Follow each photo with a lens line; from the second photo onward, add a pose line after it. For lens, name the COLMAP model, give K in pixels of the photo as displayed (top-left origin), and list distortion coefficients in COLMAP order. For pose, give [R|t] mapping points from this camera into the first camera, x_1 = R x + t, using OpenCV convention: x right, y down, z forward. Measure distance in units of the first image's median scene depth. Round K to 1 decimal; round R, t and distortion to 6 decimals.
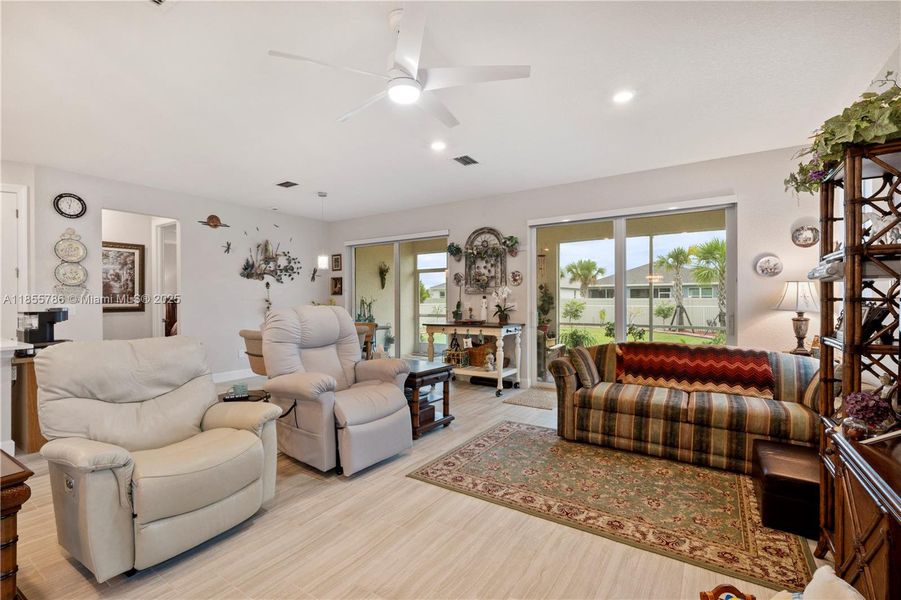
lens RADIAL K [[401.0, 0, 450.5], [0, 401.0, 300.0], [0, 0, 1]] dist [0.000136, -0.000005]
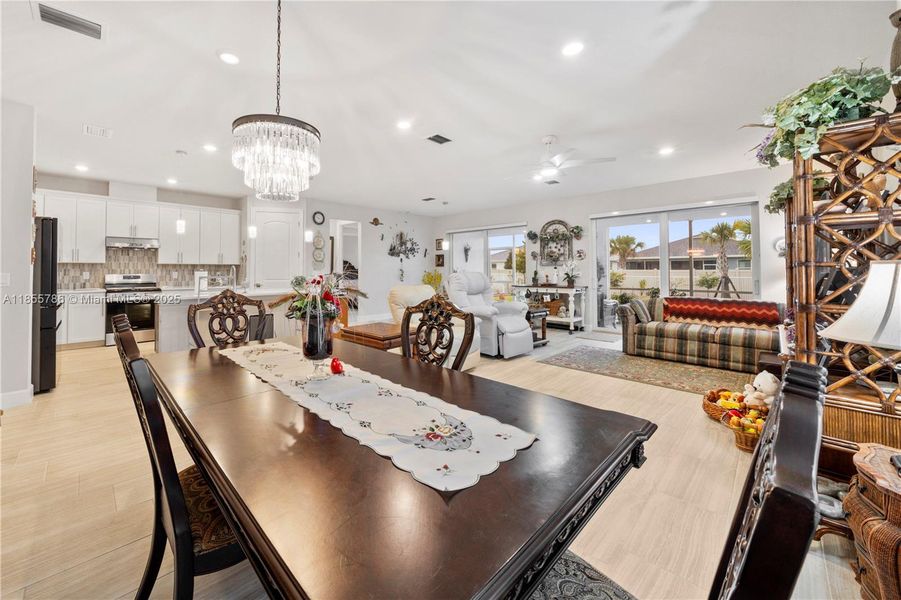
lens RADIAL K [[349.7, 0, 393.2], [0, 349.7, 262.9], [0, 0, 1]] dist [-0.004904, -0.000165]
pose [[0.968452, -0.003256, -0.249181, -0.190059], [-0.002795, 0.999710, -0.023927, 0.007668], [0.249186, 0.023869, 0.968161, -0.415307]]
